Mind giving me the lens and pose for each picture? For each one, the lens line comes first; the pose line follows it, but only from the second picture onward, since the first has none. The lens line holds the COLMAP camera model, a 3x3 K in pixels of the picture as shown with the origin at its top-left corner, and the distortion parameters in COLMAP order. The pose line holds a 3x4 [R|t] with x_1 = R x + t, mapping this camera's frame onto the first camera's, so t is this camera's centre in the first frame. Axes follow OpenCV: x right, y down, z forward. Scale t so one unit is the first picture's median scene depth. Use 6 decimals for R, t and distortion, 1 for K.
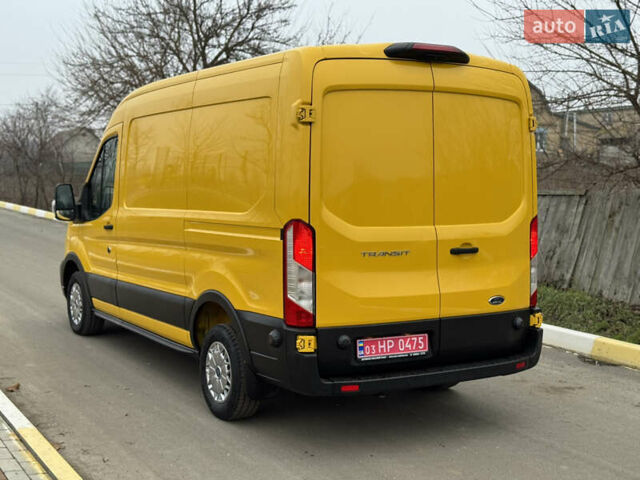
lens RADIAL K [[914.3, 0, 313.2], [0, 914.3, 245.7], [0, 0, 1]] dist [0.109310, 0.000000]
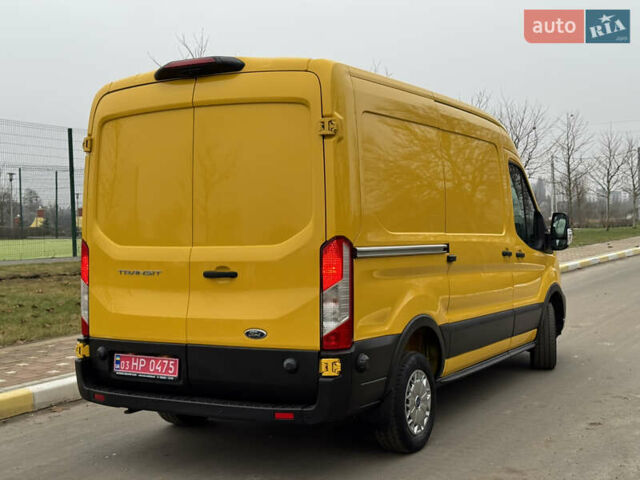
lens RADIAL K [[887.4, 0, 316.3], [0, 887.4, 242.1], [0, 0, 1]] dist [0.119976, 0.000000]
pose [[0.490766, 0.002309, -0.871288, 0.971349], [-0.047014, 0.998610, -0.023835, -0.010208], [0.870022, 0.052660, 0.490192, 0.636887]]
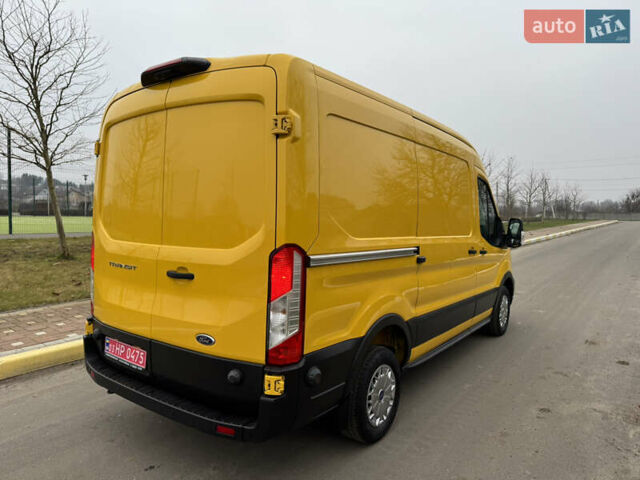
lens RADIAL K [[448.1, 0, 323.2], [0, 448.1, 238.3], [0, 0, 1]] dist [0.040160, -0.025972]
pose [[0.395894, 0.052038, -0.916821, 0.624806], [-0.085370, 0.996155, 0.019677, -0.051761], [0.914320, 0.070479, 0.398814, 0.934695]]
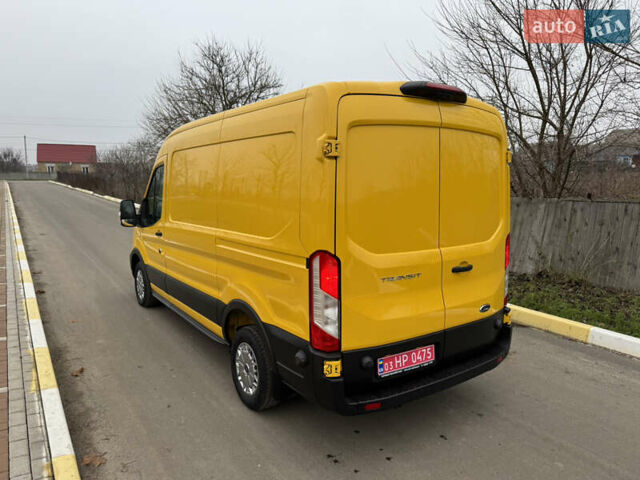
lens RADIAL K [[459.2, 0, 316.6], [0, 459.2, 239.8], [0, 0, 1]] dist [0.063633, -0.074678]
pose [[0.997817, -0.011577, 0.065024, -0.053078], [0.008094, 0.998531, 0.053580, -0.061868], [-0.065549, -0.052937, 0.996444, 0.432566]]
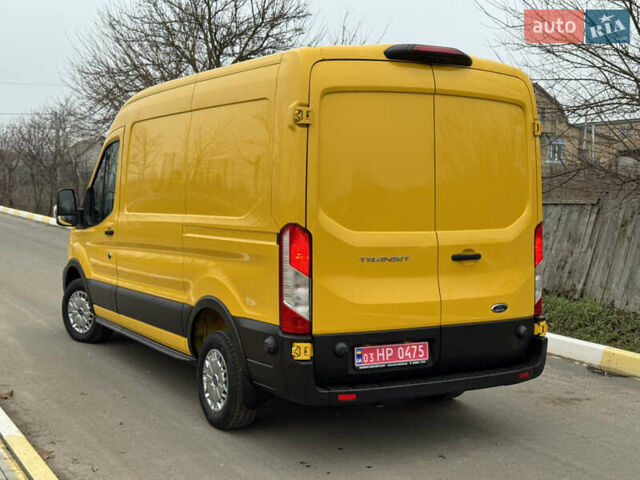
lens RADIAL K [[914.3, 0, 325.6], [0, 914.3, 243.1], [0, 0, 1]] dist [0.109310, 0.000000]
pose [[0.999964, 0.005472, -0.006493, 0.020840], [-0.005566, 0.999879, -0.014553, 0.005470], [0.006412, 0.014588, 0.999873, 0.021573]]
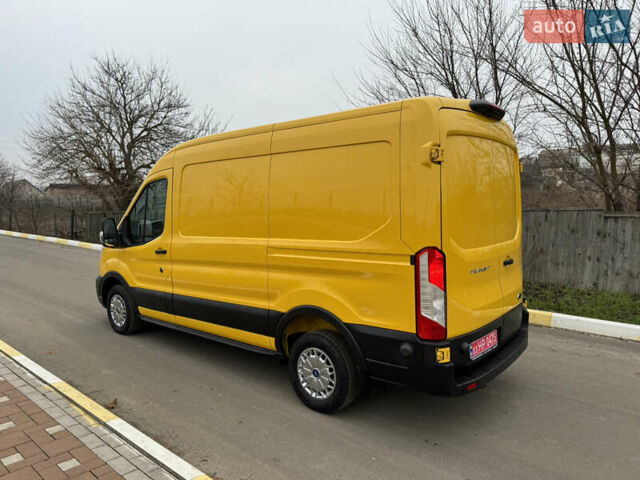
lens RADIAL K [[459.2, 0, 317.9], [0, 459.2, 242.4], [0, 0, 1]] dist [0.063633, -0.074678]
pose [[0.944845, -0.048844, 0.323855, -0.303090], [0.046286, 0.998806, 0.015601, -0.044761], [-0.324230, 0.000250, 0.945978, 0.451554]]
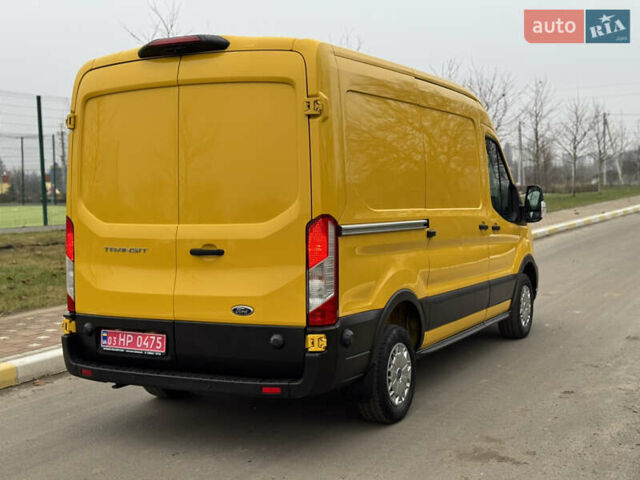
lens RADIAL K [[887.4, 0, 314.7], [0, 887.4, 240.0], [0, 0, 1]] dist [0.119976, 0.000000]
pose [[0.519789, 0.032376, -0.853681, 0.976526], [-0.043639, 0.998983, 0.011315, -0.021703], [0.853180, 0.031372, 0.520673, 0.614261]]
